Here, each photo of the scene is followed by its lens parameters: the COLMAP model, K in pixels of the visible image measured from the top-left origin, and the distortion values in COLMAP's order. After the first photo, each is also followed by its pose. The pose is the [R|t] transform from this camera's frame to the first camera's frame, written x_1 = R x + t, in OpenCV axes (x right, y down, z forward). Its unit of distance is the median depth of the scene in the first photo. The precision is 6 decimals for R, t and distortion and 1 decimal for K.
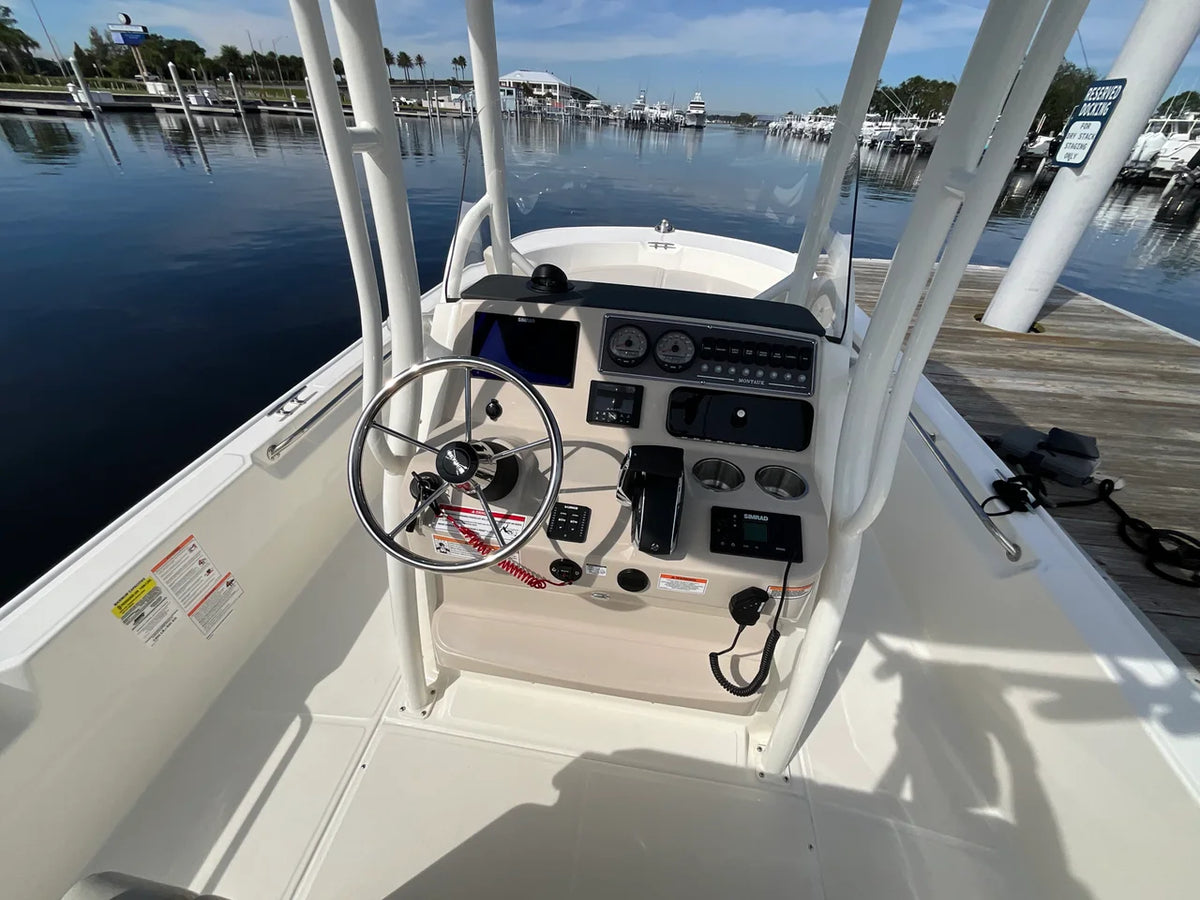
lens RADIAL K [[501.0, 0, 596.9], [0, 501.0, 452.1], [0, 0, 1]] dist [0.014373, -0.007264]
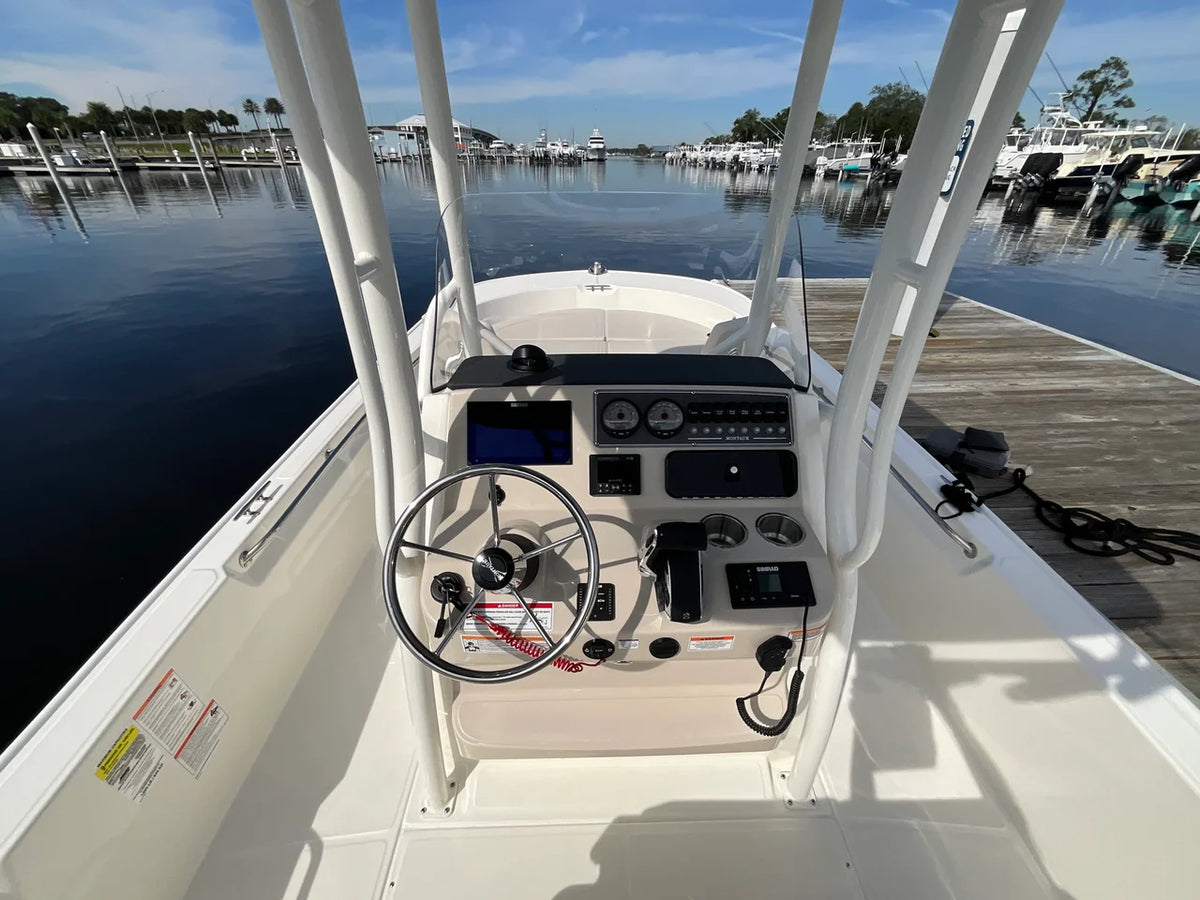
lens RADIAL K [[501.0, 0, 602.6], [0, 501.0, 454.0], [0, 0, 1]] dist [0.014373, -0.007264]
pose [[0.984118, -0.120959, 0.129923, -0.094469], [0.126856, 0.991190, -0.038088, -0.080549], [-0.124171, 0.053965, 0.990792, -0.025425]]
